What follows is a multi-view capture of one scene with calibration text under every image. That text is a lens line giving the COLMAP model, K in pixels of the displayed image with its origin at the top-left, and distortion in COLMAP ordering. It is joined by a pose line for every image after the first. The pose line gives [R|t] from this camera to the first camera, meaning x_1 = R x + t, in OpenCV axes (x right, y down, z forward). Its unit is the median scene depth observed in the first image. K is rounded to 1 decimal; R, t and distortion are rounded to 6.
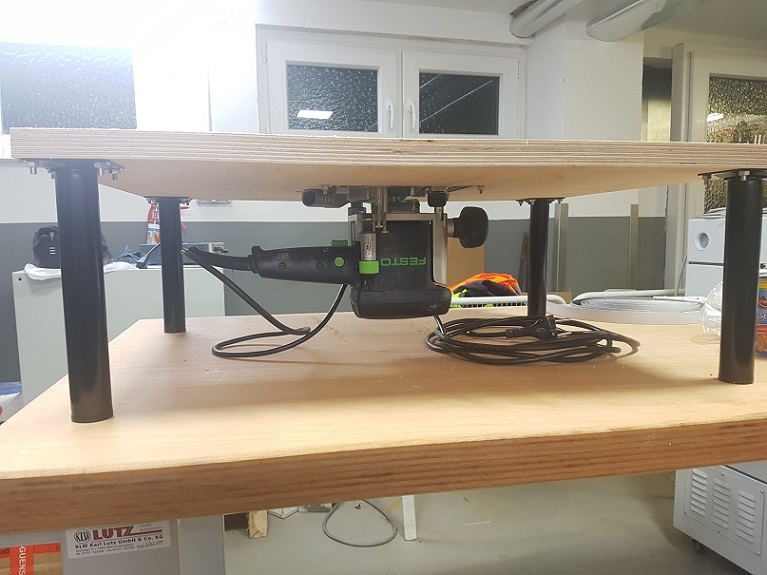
lens RADIAL K [[581.1, 0, 383.5], [0, 581.1, 287.5], [0, 0, 1]] dist [-0.009061, -0.006972]
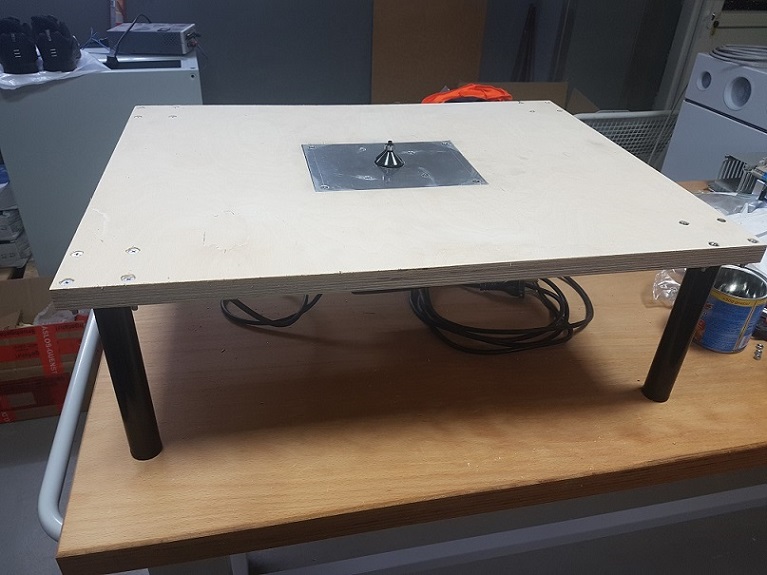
lens RADIAL K [[569.8, 0, 383.5], [0, 569.8, 287.5], [0, 0, 1]] dist [0.079557, -0.116172]
pose [[0.998335, 0.039102, 0.042402, -0.034267], [-0.053564, 0.901196, 0.430088, -0.528299], [-0.021395, -0.431644, 0.901791, -0.008906]]
